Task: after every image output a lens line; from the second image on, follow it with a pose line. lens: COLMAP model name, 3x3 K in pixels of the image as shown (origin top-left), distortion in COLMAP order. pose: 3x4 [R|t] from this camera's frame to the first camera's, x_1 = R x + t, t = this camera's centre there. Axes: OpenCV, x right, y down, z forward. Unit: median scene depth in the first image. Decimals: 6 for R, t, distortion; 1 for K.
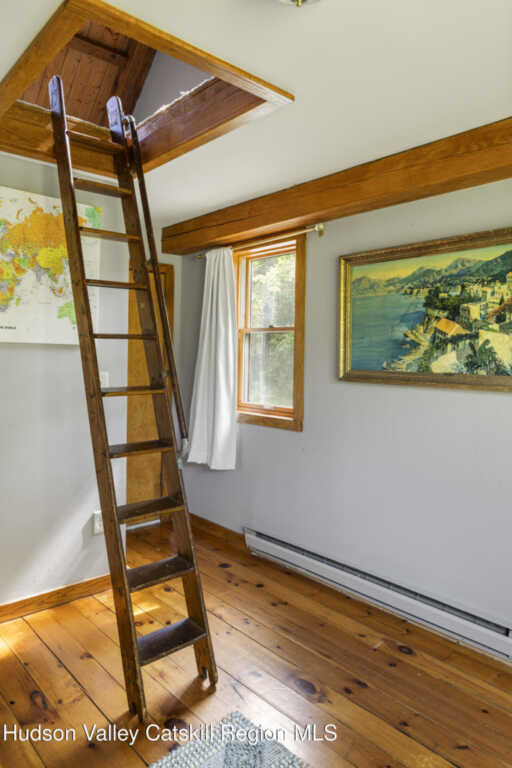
lens RADIAL K [[517.9, 0, 251.7], [0, 517.9, 363.3], [0, 0, 1]] dist [-0.004119, -0.003788]
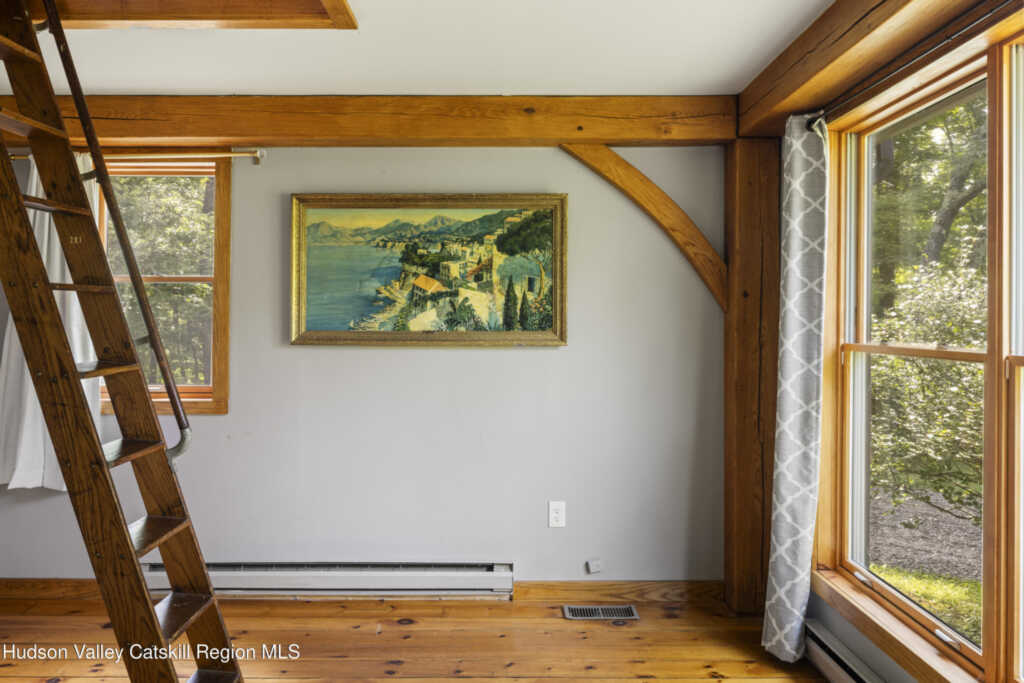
lens RADIAL K [[690.5, 0, 512.8], [0, 690.5, 334.8], [0, 0, 1]] dist [-0.004119, -0.003788]
pose [[0.658875, -0.030288, 0.751643, -0.495226], [0.021085, 0.999540, 0.021794, 0.001348], [-0.751957, 0.001489, 0.659210, 0.009991]]
